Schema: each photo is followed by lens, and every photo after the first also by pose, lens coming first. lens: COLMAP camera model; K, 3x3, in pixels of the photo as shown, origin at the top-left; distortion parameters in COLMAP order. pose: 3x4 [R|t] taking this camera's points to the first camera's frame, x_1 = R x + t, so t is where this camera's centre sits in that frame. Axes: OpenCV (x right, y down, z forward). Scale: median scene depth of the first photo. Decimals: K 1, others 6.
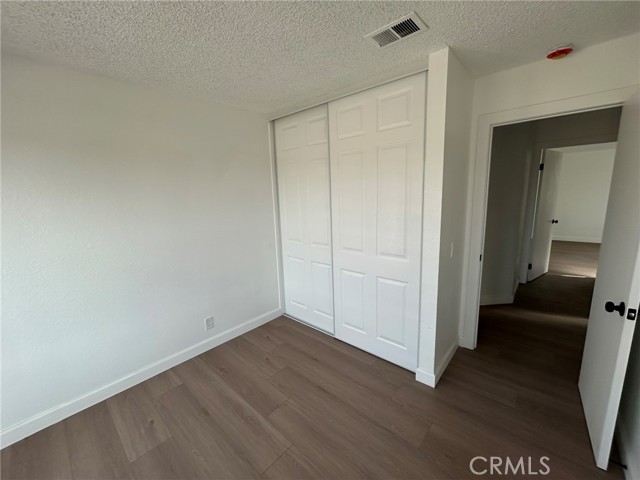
lens RADIAL K [[260.1, 0, 319.1], [0, 260.1, 239.4], [0, 0, 1]] dist [-0.000498, 0.000241]
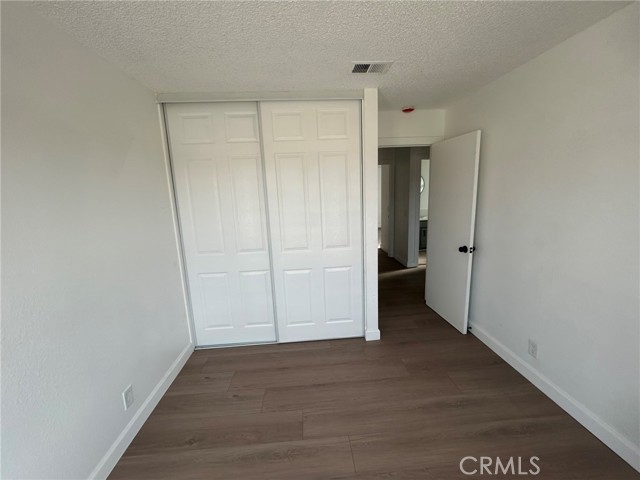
lens RADIAL K [[260.1, 0, 319.1], [0, 260.1, 239.4], [0, 0, 1]] dist [-0.000498, 0.000241]
pose [[0.697287, -0.126302, 0.705577, -0.578540], [0.146215, 0.988719, 0.032489, -0.019231], [-0.701720, 0.080512, 0.707889, 0.211408]]
